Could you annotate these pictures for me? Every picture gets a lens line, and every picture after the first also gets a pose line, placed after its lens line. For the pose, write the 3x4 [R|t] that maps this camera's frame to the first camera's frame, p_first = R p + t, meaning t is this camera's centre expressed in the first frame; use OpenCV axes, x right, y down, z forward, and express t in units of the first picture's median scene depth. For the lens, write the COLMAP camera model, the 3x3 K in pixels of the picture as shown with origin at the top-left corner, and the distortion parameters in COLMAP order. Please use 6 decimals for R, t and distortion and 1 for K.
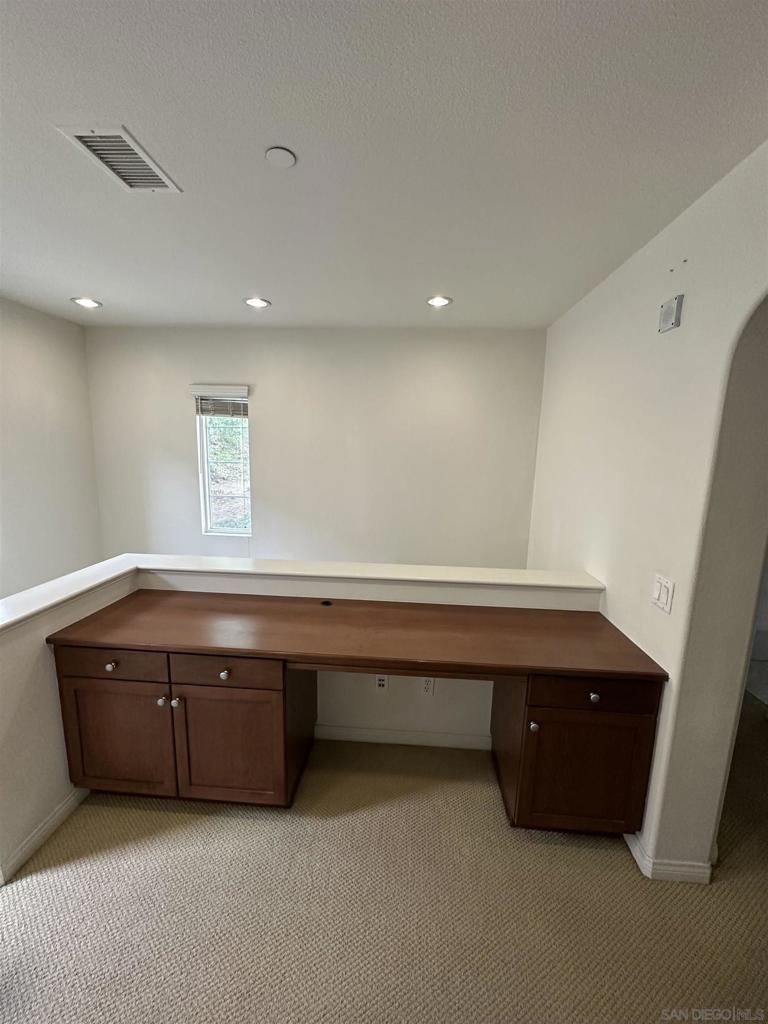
lens RADIAL K [[412.6, 0, 383.6], [0, 412.6, 513.1], [0, 0, 1]] dist [-0.000846, 0.000288]
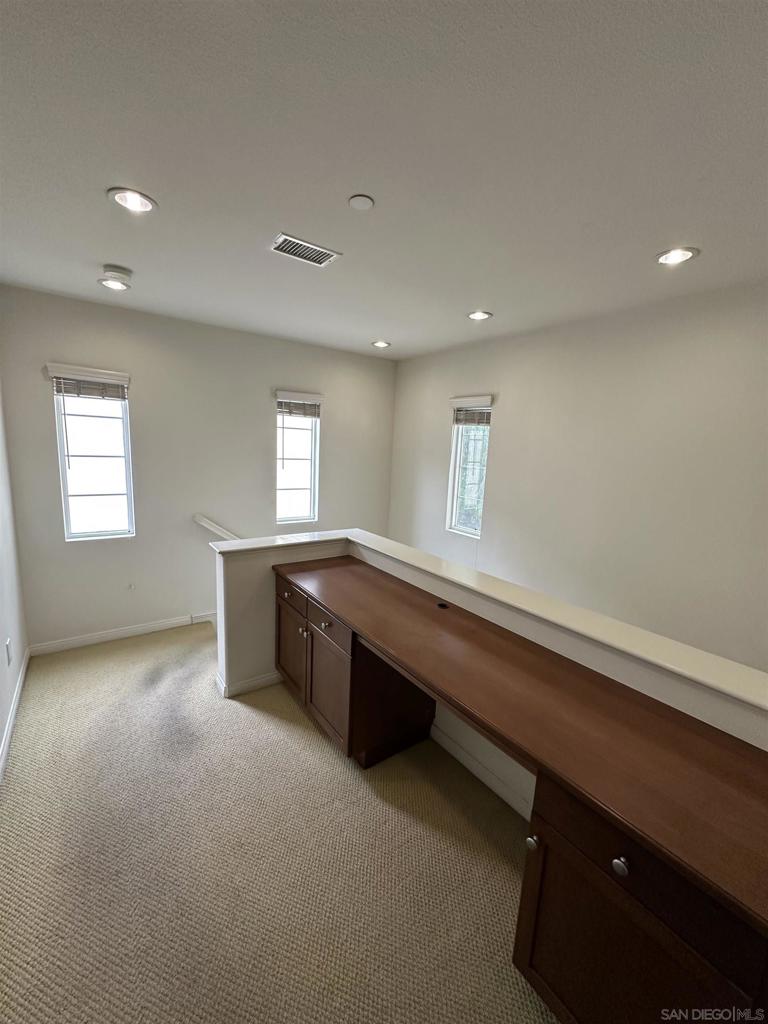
lens RADIAL K [[412.6, 0, 381.5], [0, 412.6, 512.5], [0, 0, 1]] dist [-0.000846, 0.000288]
pose [[0.634195, 0.133004, -0.761647, 0.403707], [-0.156330, 0.986805, 0.042152, -0.019823], [0.757203, 0.092336, 0.646620, 0.176572]]
